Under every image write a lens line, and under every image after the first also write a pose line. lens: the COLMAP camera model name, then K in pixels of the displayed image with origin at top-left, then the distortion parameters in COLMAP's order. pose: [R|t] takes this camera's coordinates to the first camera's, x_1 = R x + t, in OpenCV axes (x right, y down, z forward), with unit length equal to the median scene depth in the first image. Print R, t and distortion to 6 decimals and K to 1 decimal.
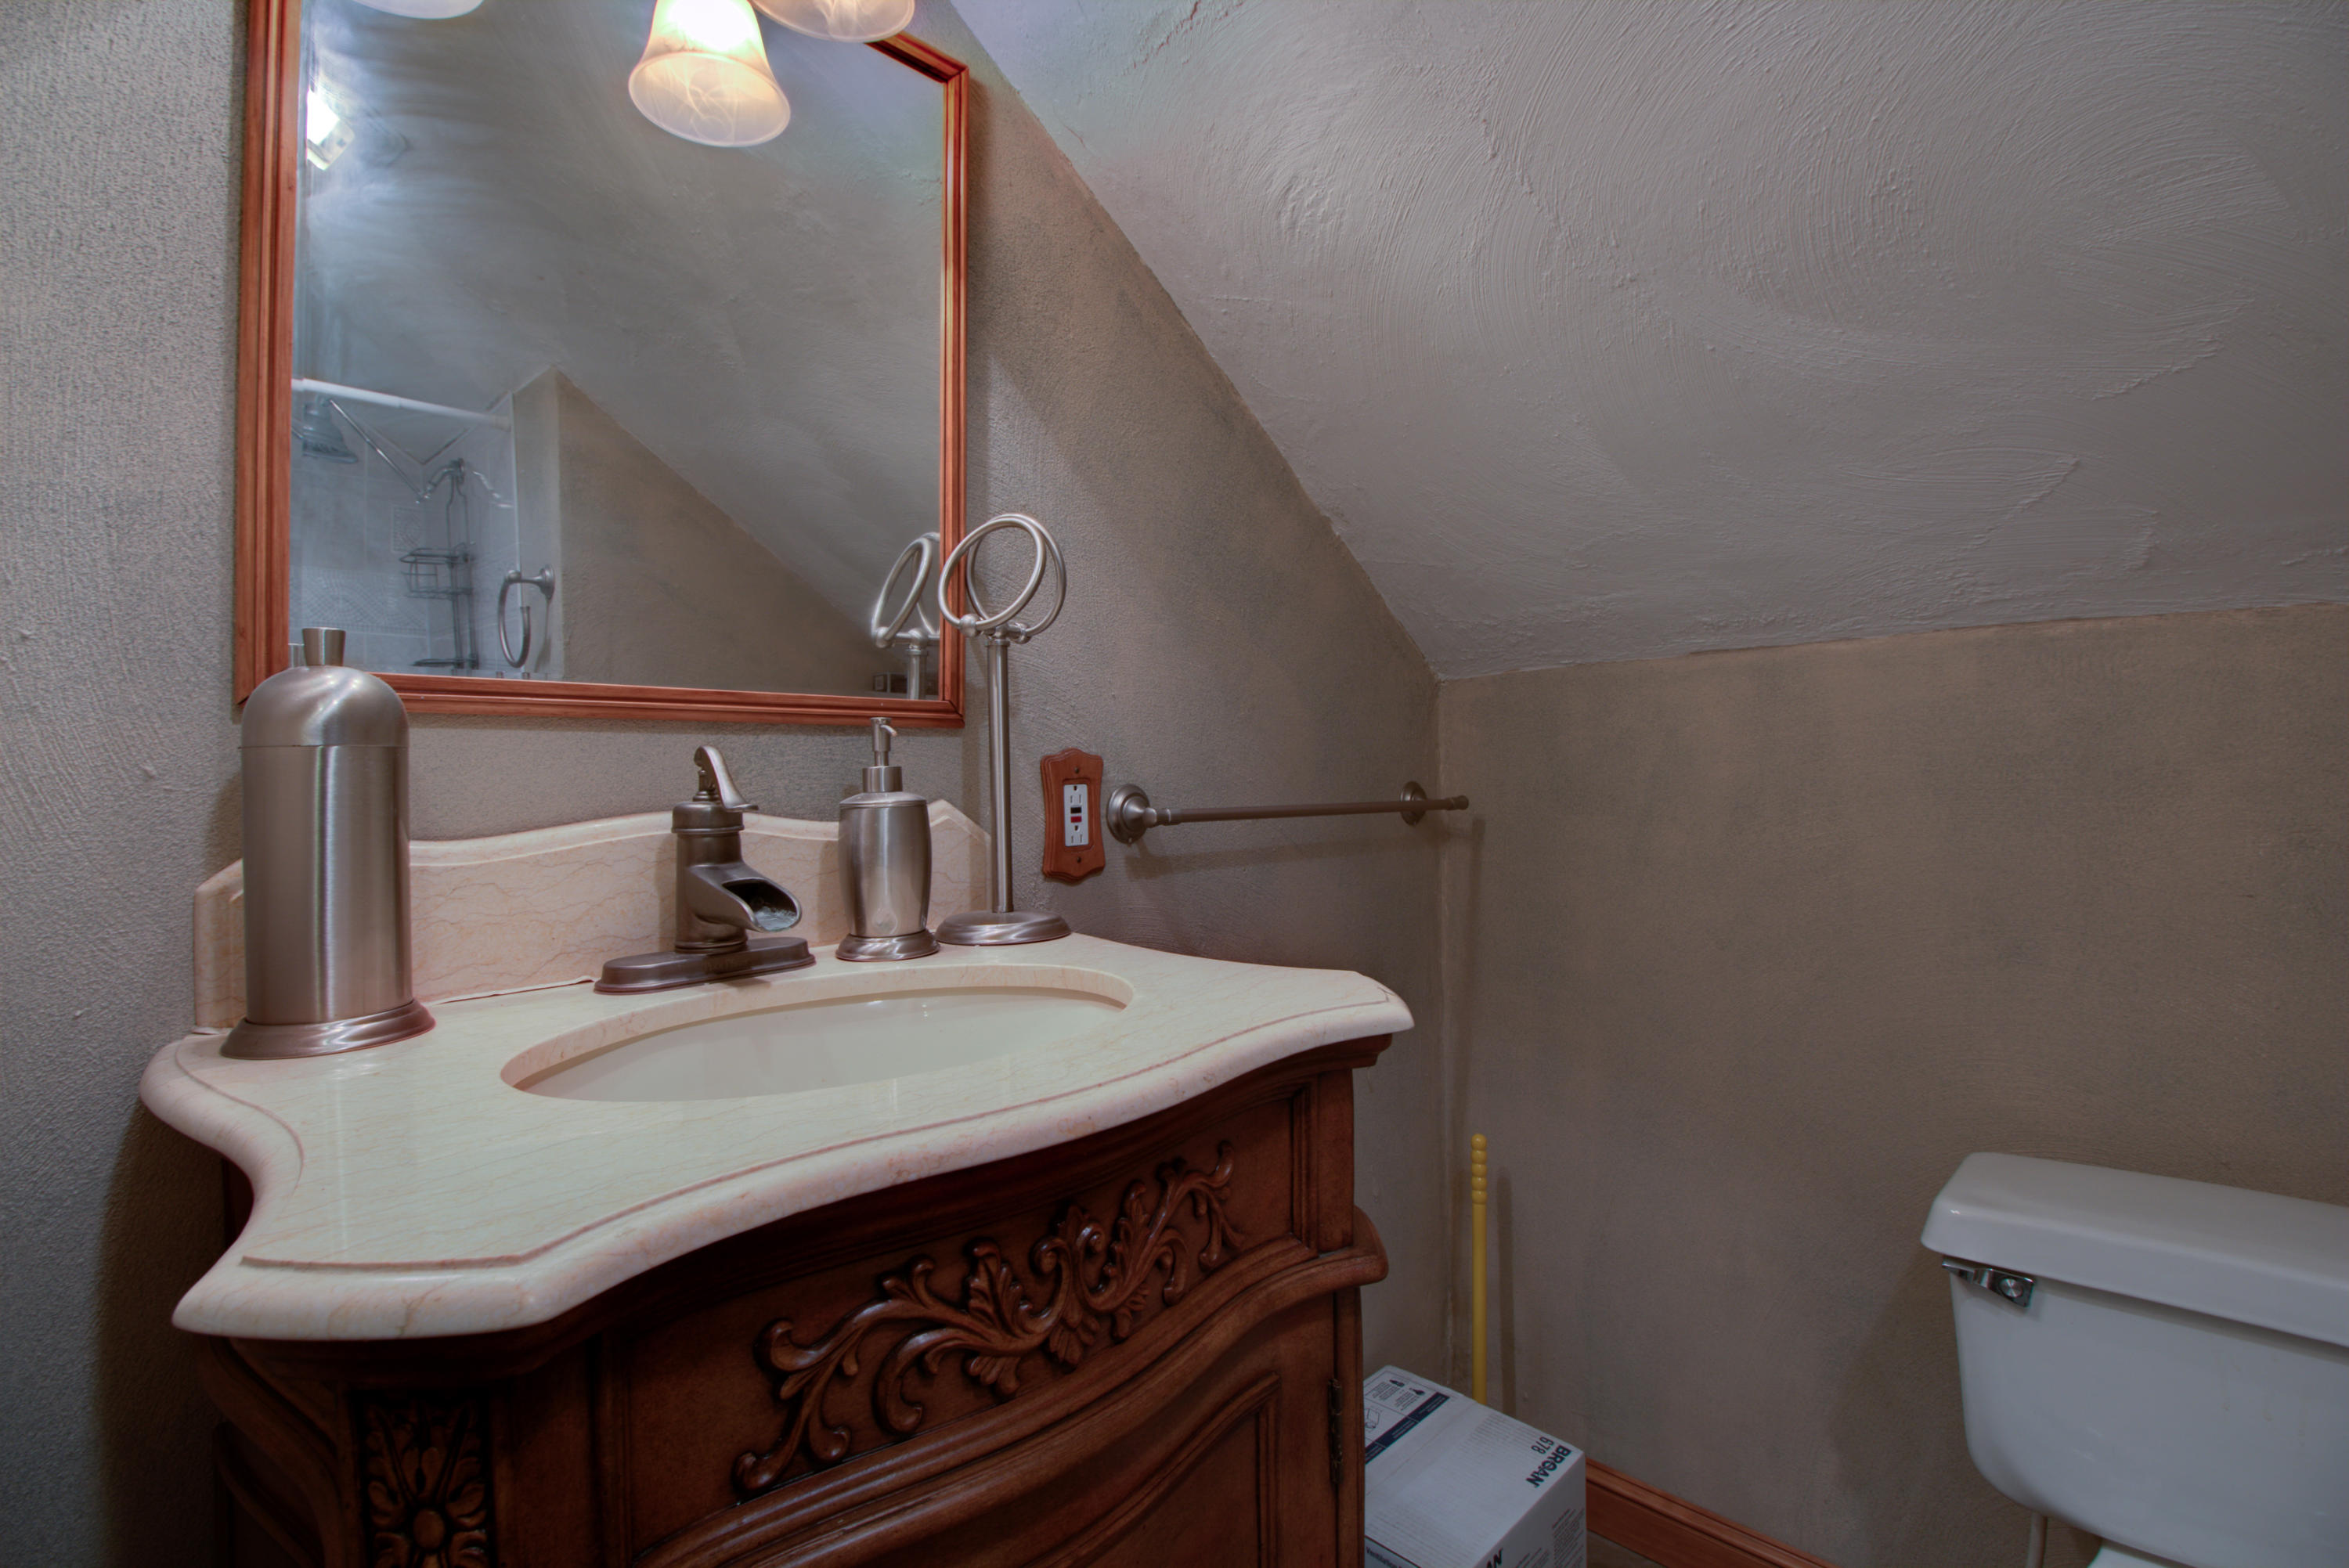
lens RADIAL K [[1079.2, 0, 1180.3], [0, 1079.2, 769.2], [0, 0, 1]] dist [-0.003815, -0.010416]
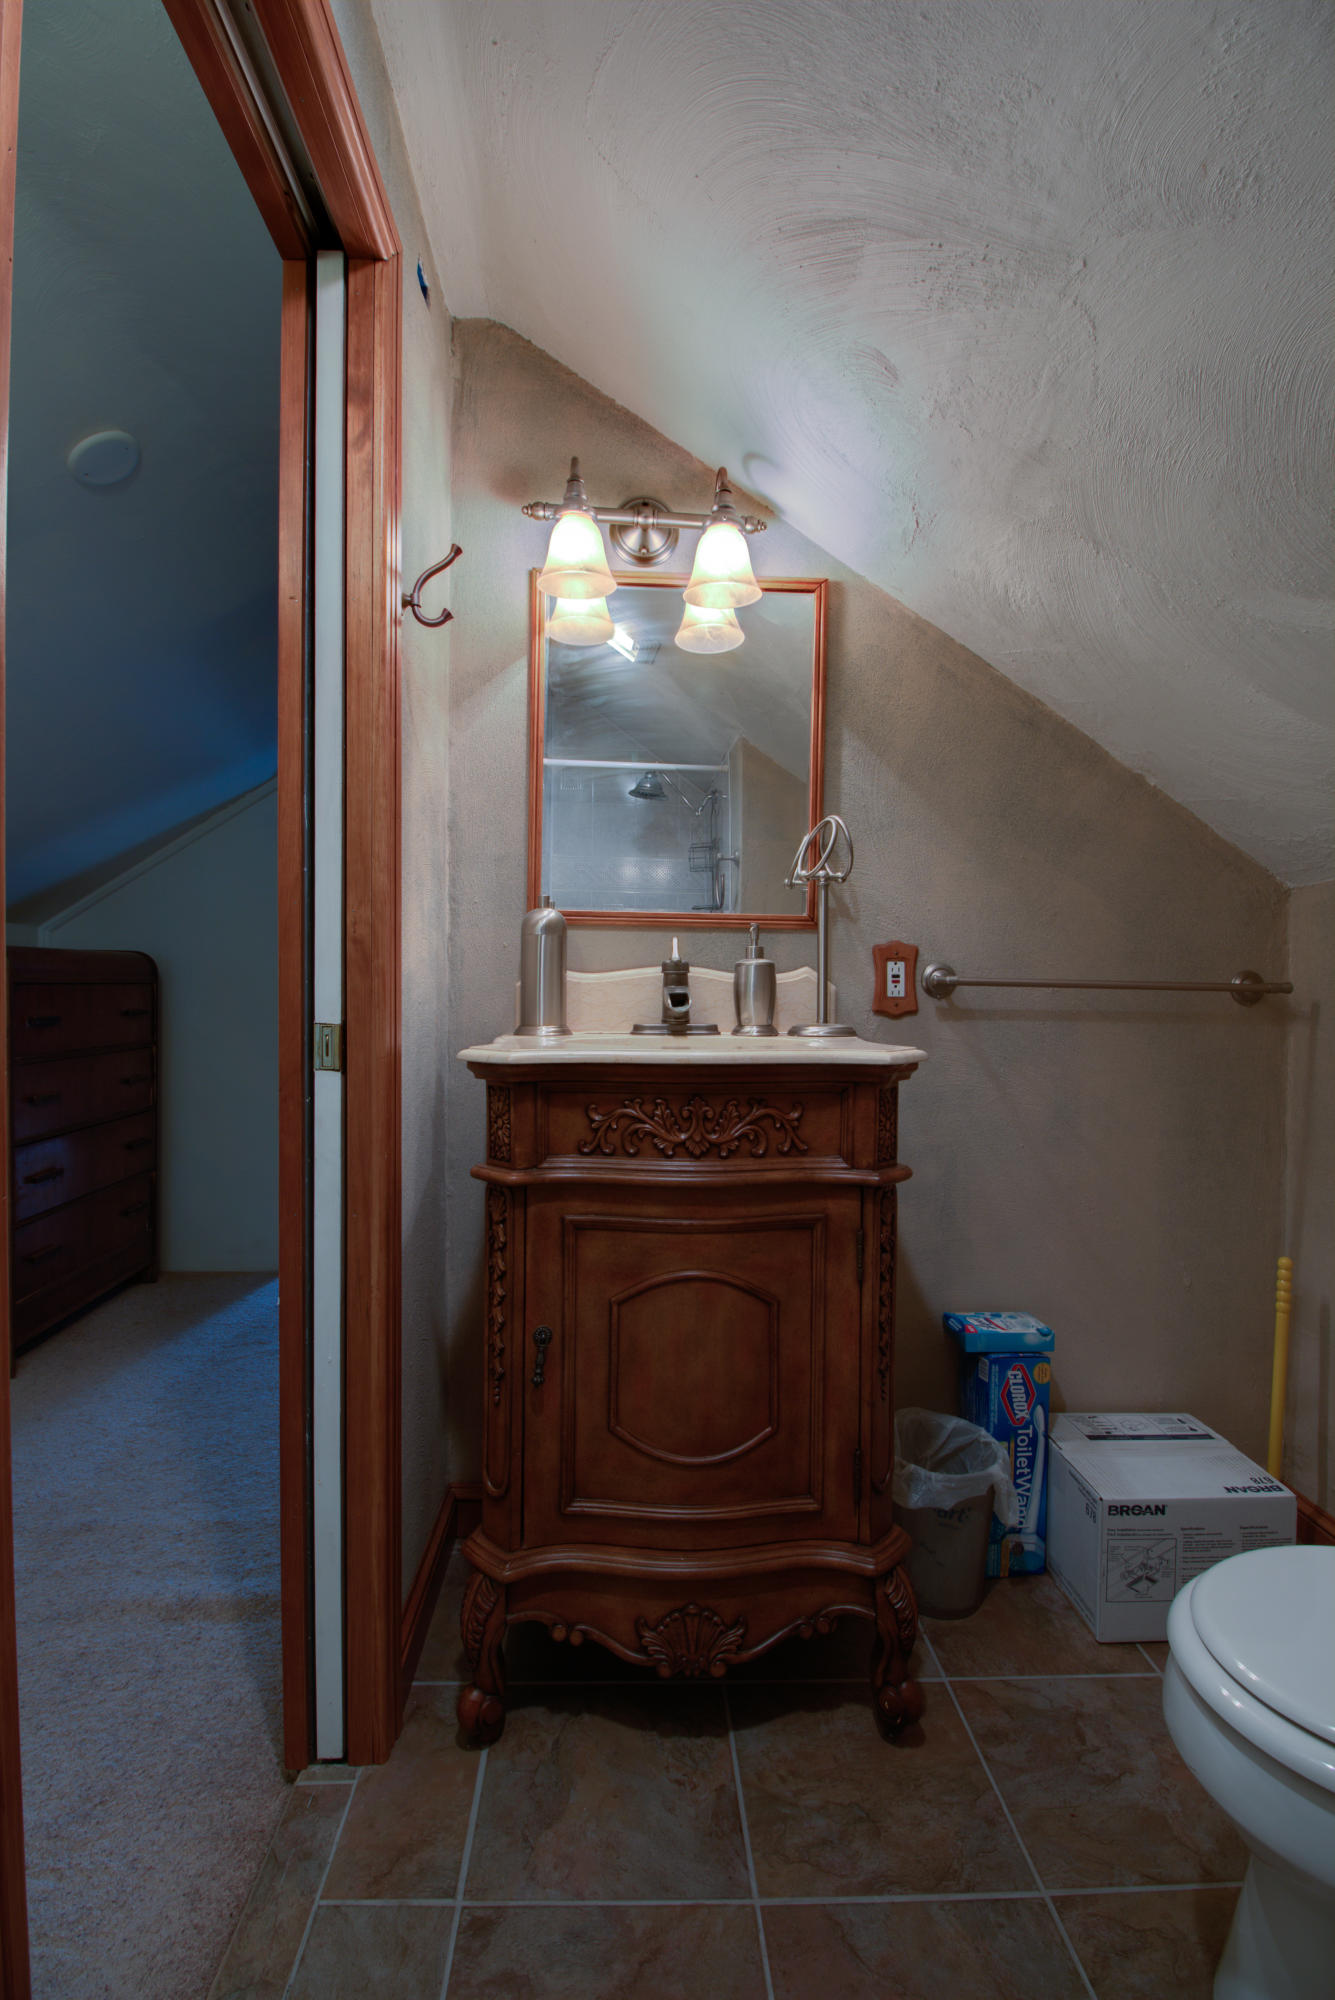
lens RADIAL K [[918.9, 0, 665.8], [0, 918.9, 1000.9], [0, 0, 1]] dist [-0.003815, -0.010416]
pose [[0.734838, 0.029095, -0.677618, 0.712636], [-0.019345, 0.999572, 0.021940, 0.058908], [0.677966, -0.003014, 0.735087, -0.381366]]
